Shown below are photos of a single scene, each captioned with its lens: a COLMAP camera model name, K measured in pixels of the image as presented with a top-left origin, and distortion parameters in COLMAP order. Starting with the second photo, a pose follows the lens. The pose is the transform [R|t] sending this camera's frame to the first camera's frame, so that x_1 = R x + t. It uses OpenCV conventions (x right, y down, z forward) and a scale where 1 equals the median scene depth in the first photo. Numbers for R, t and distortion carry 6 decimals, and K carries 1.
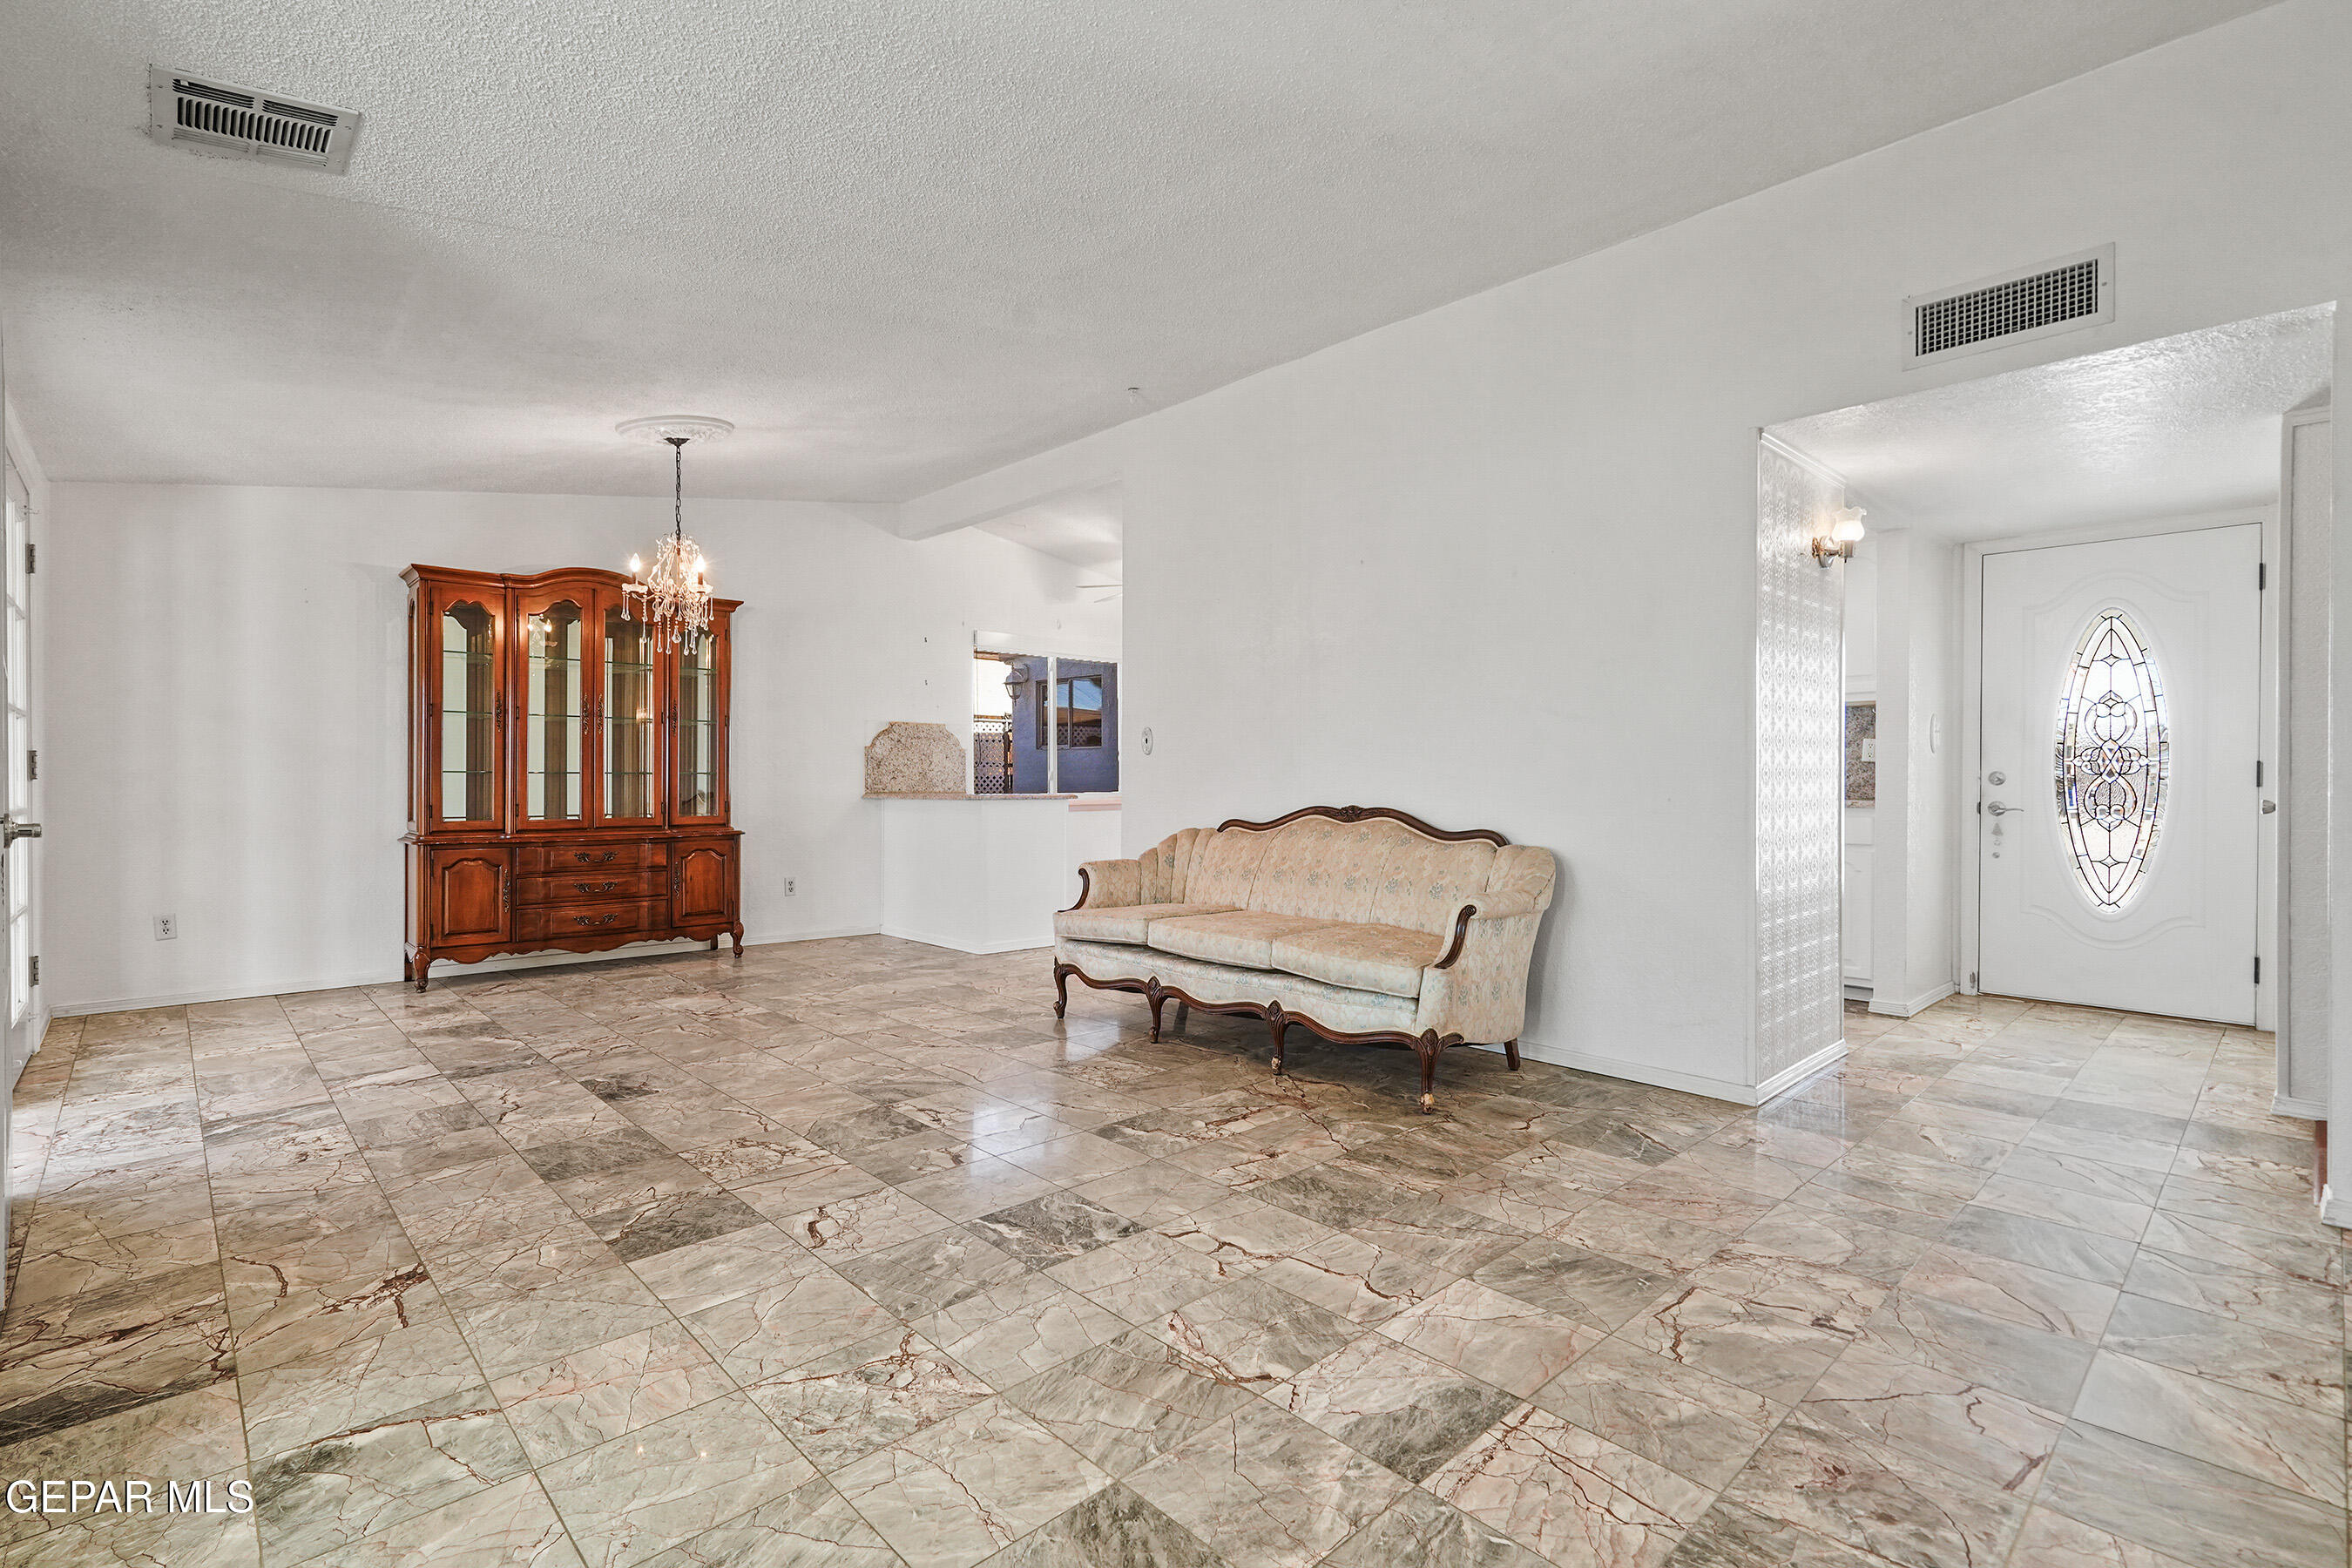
lens RADIAL K [[1094.6, 0, 1175.7], [0, 1094.6, 777.5], [0, 0, 1]] dist [-0.001535, 0.001233]
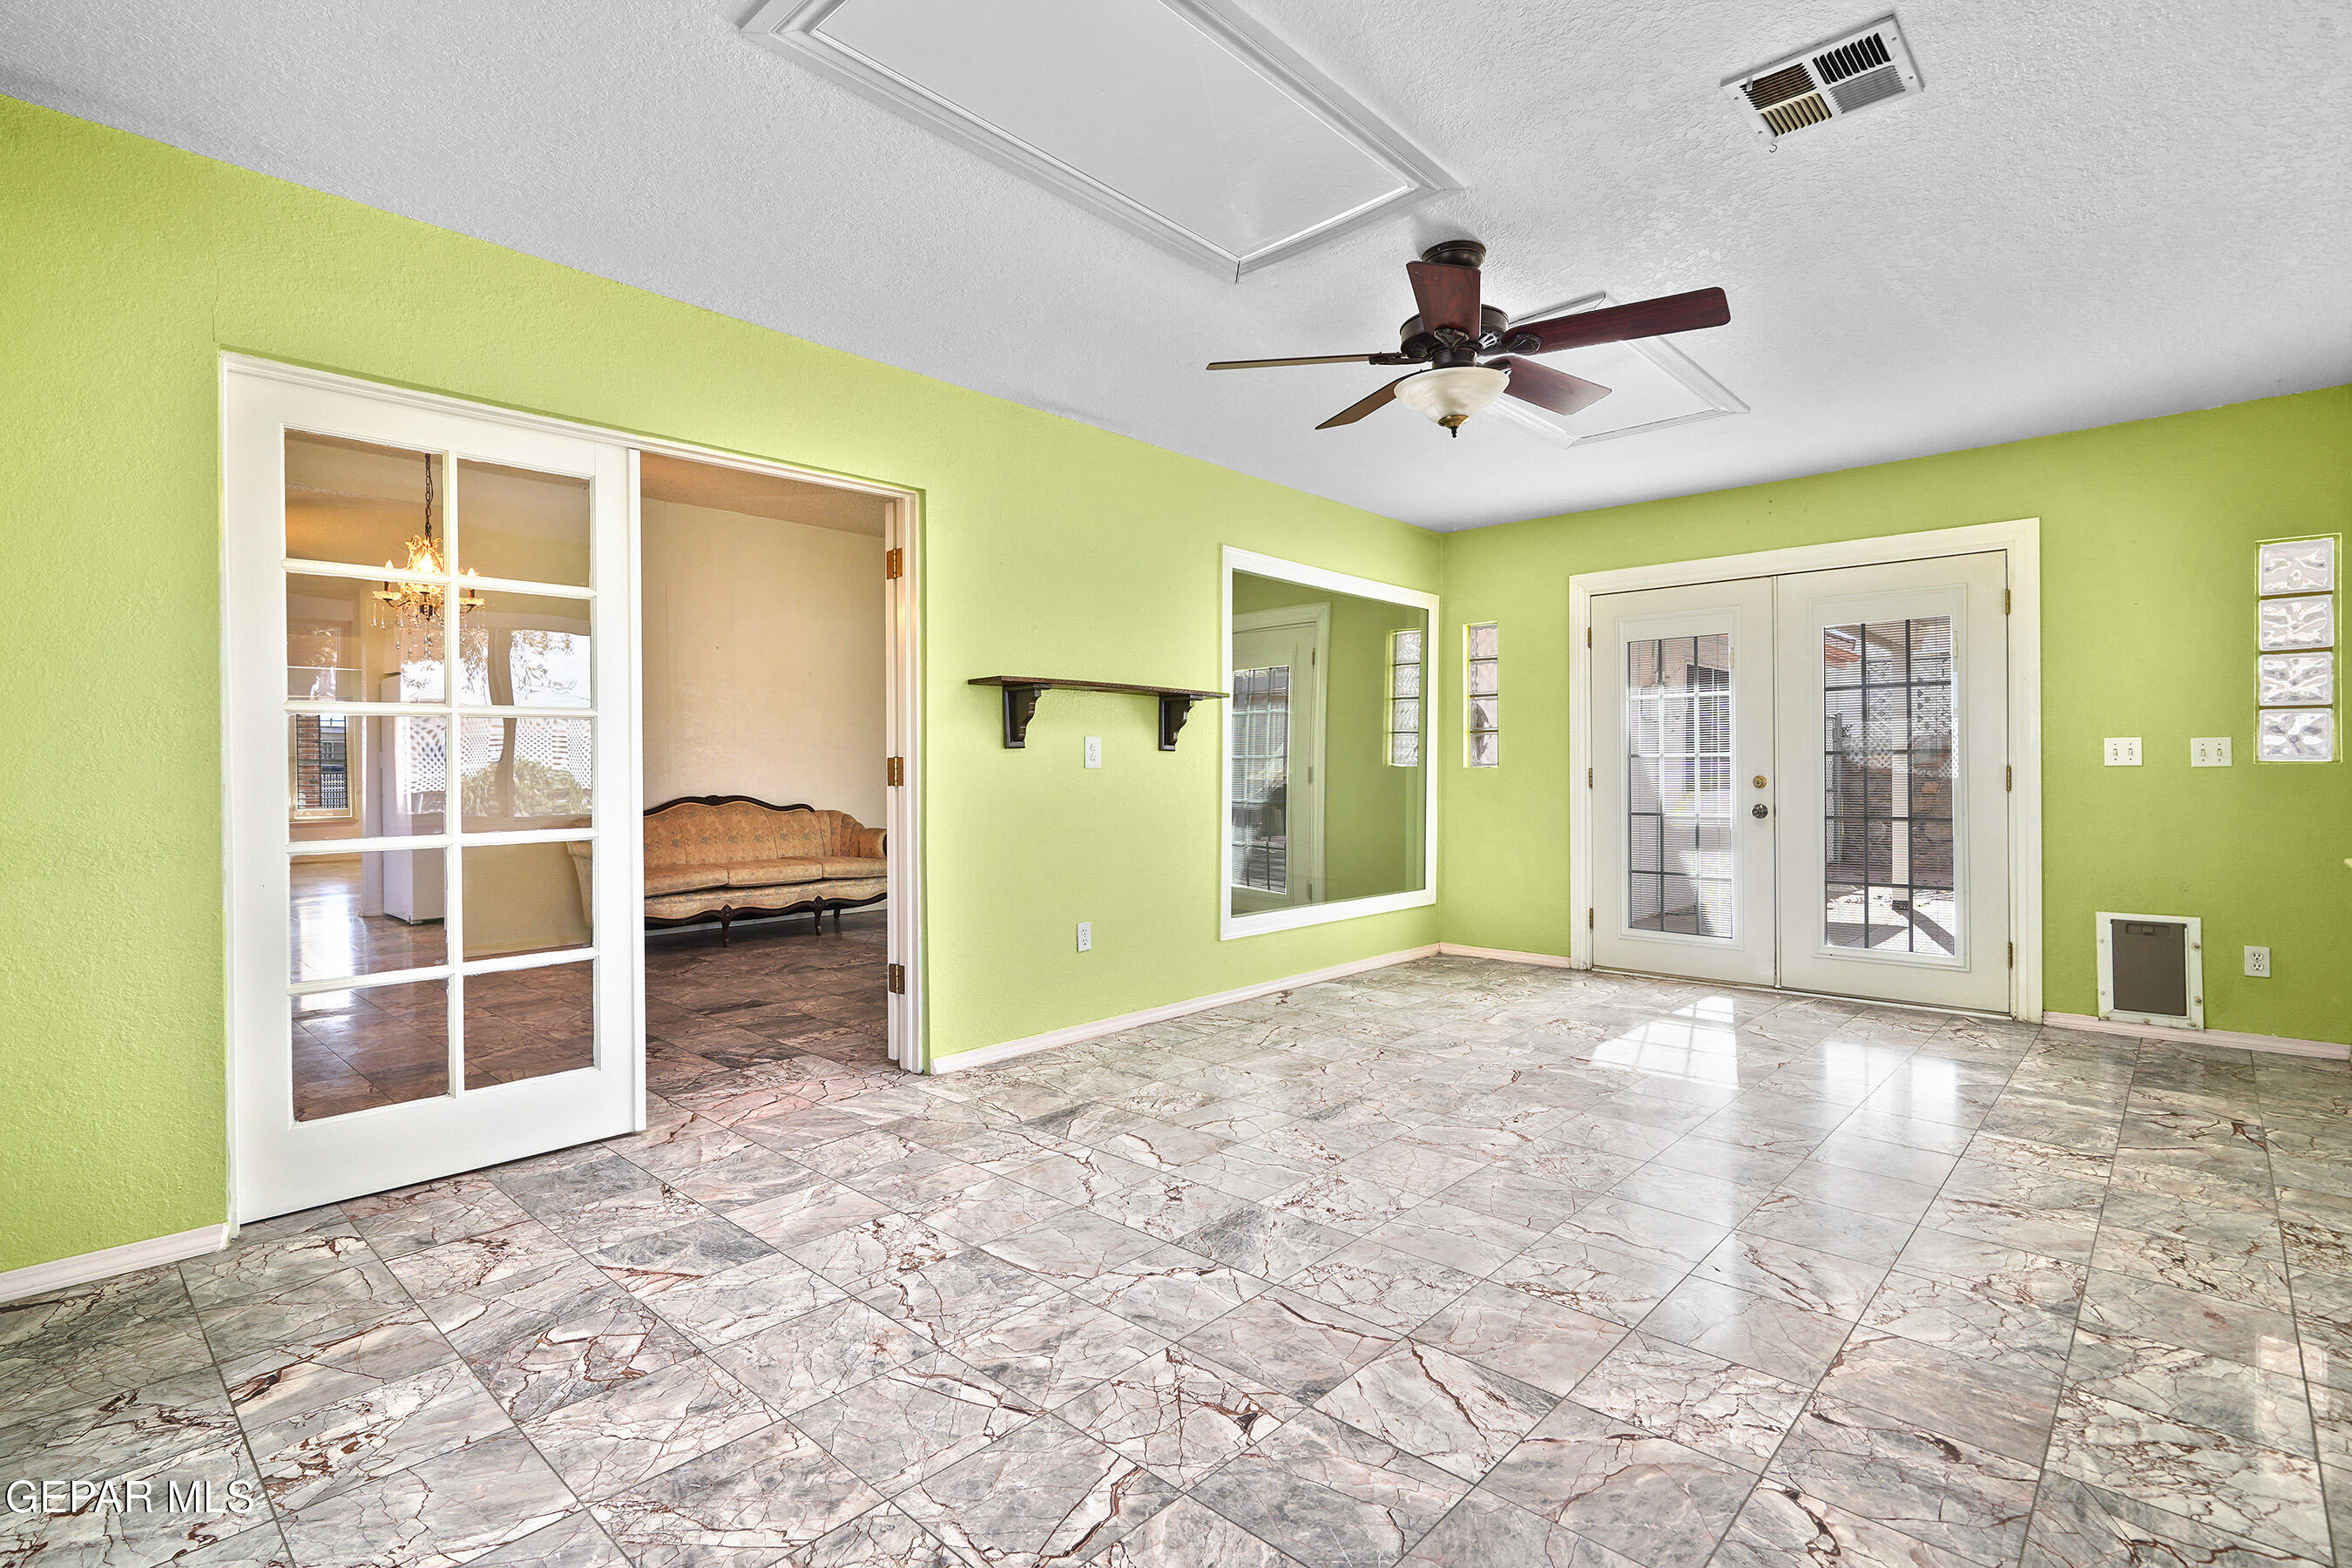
lens RADIAL K [[1094.6, 0, 1201.8], [0, 1094.6, 769.5], [0, 0, 1]] dist [-0.001535, 0.001233]
pose [[-0.074651, -0.003221, 0.997205, -2.322964], [0.006596, 0.999971, 0.003724, -0.022371], [-0.997188, 0.006855, -0.074627, 0.603288]]
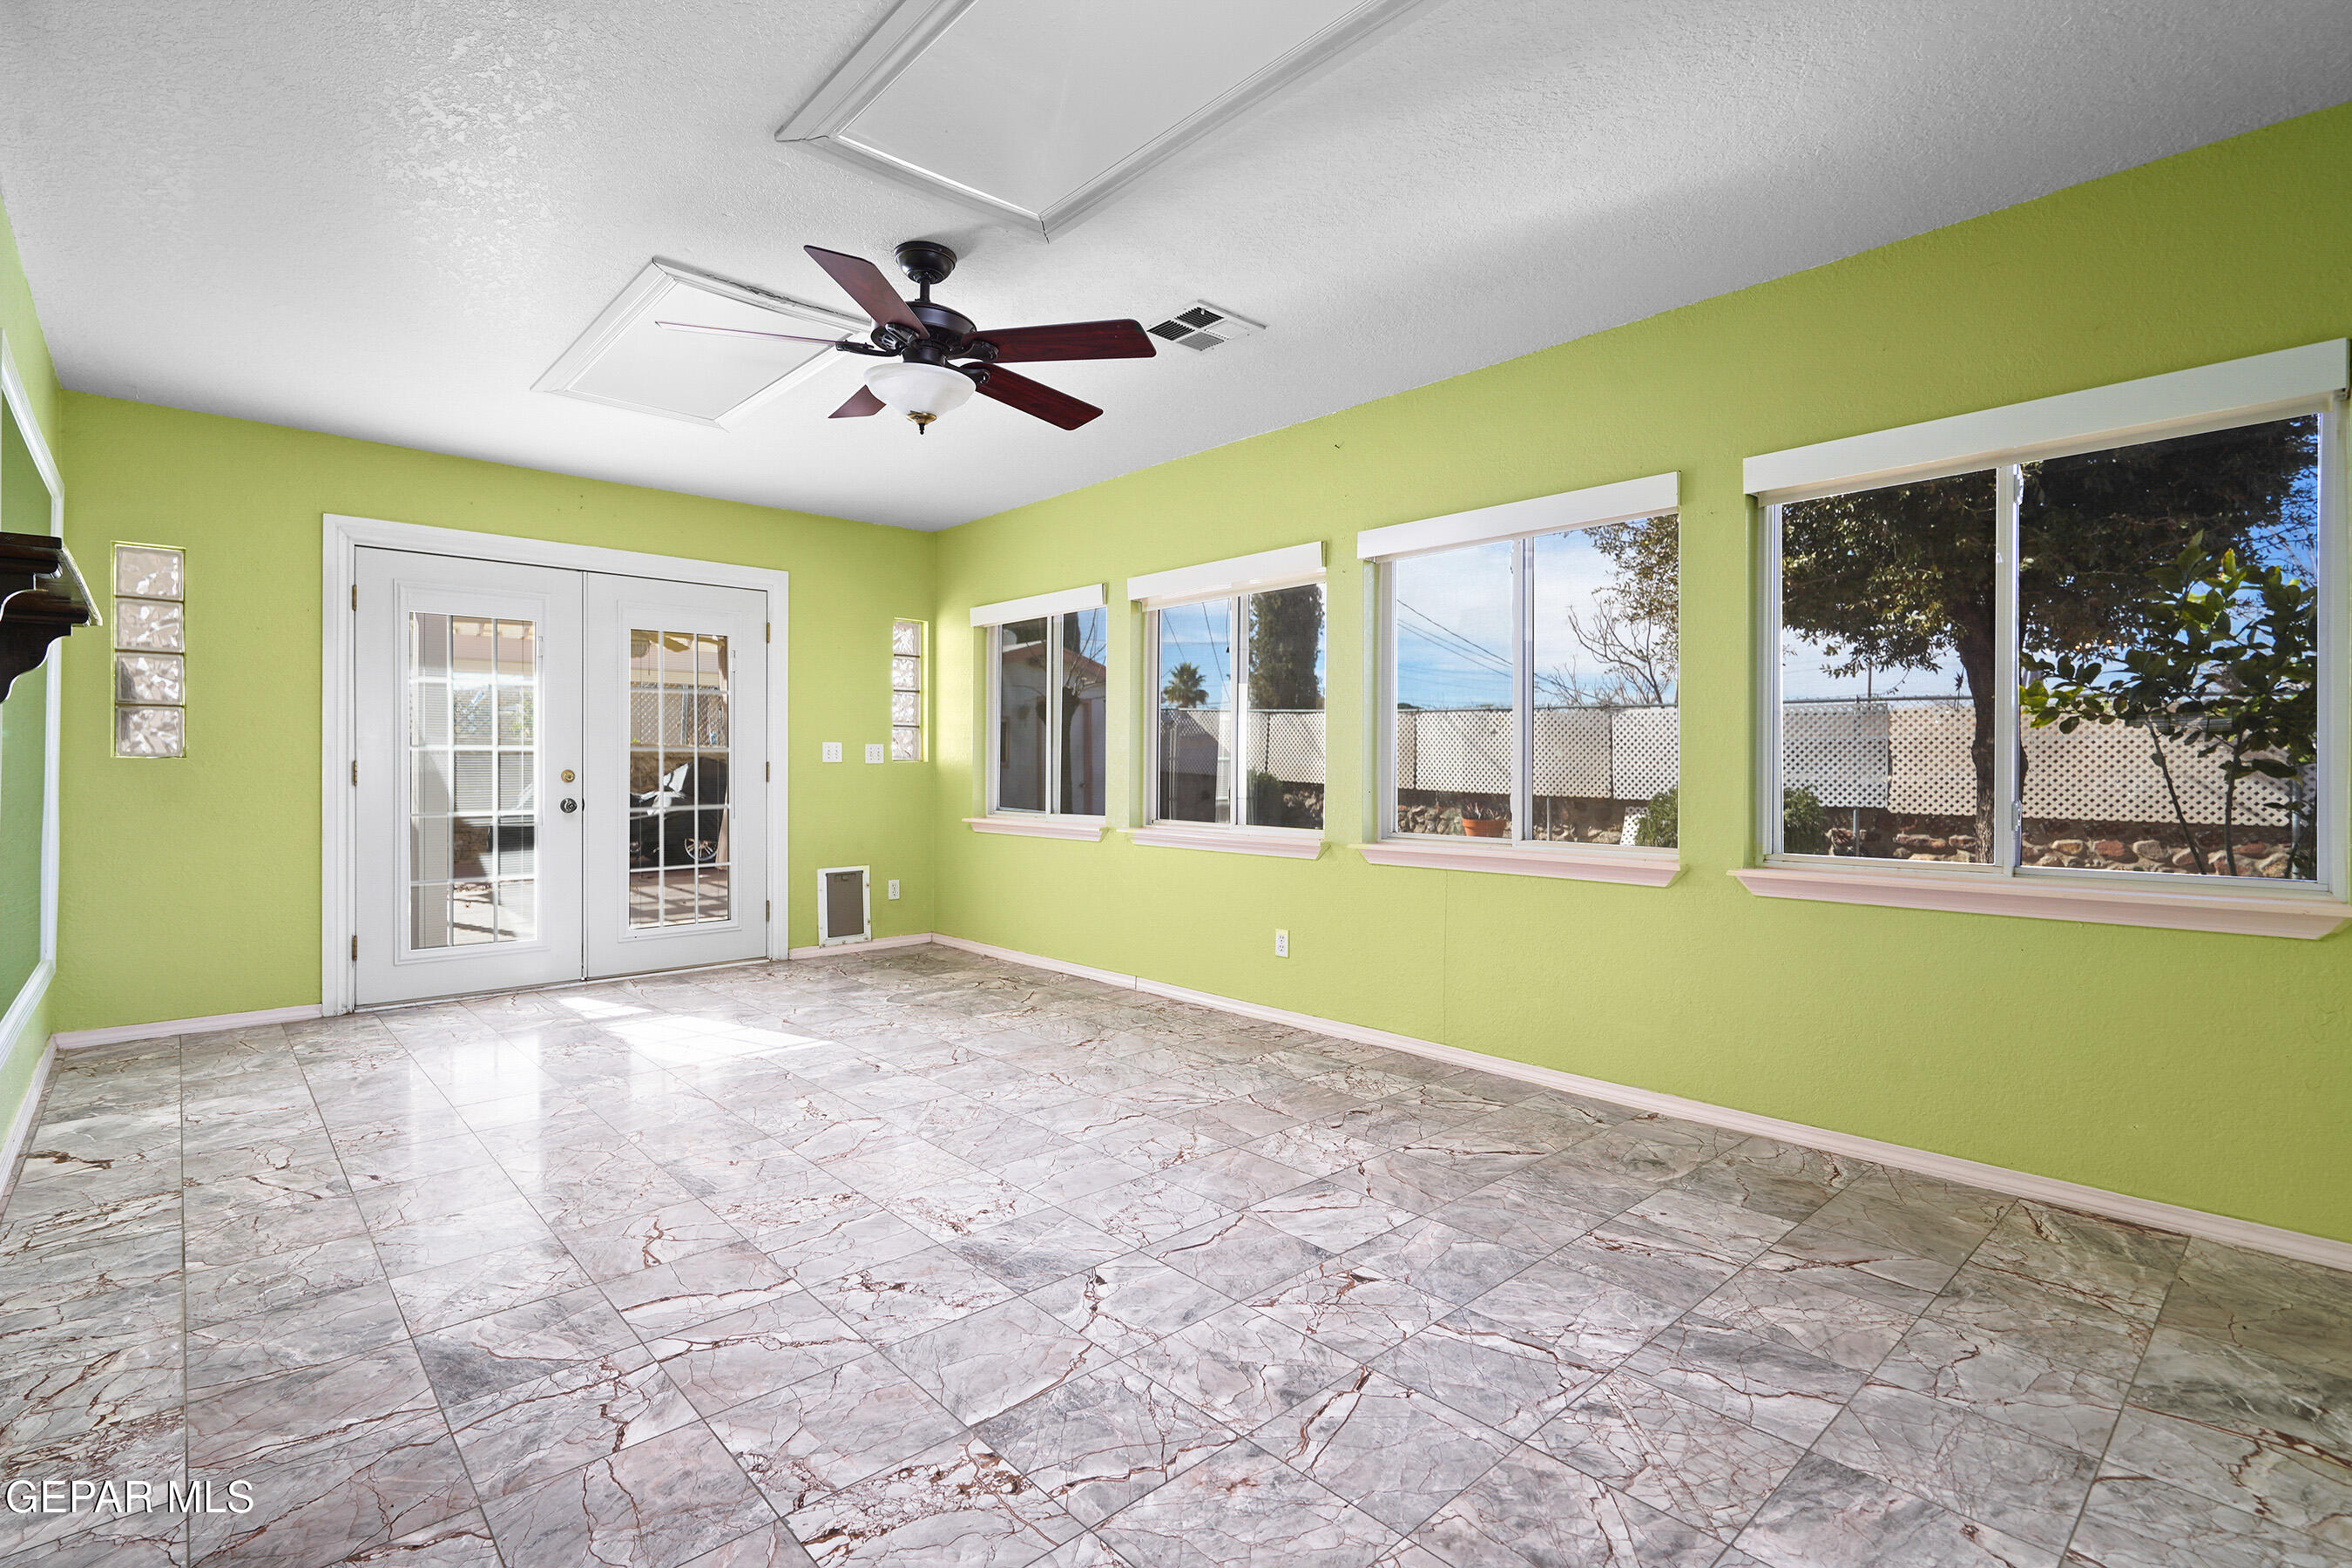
lens RADIAL K [[1094.6, 0, 1141.4], [0, 1094.6, 763.8], [0, 0, 1]] dist [-0.001535, 0.001233]
pose [[-0.999308, -0.006277, 0.036664, -1.603450], [-0.006278, 0.999980, 0.000076, -0.014888], [-0.036663, -0.000154, -0.999328, 1.289876]]
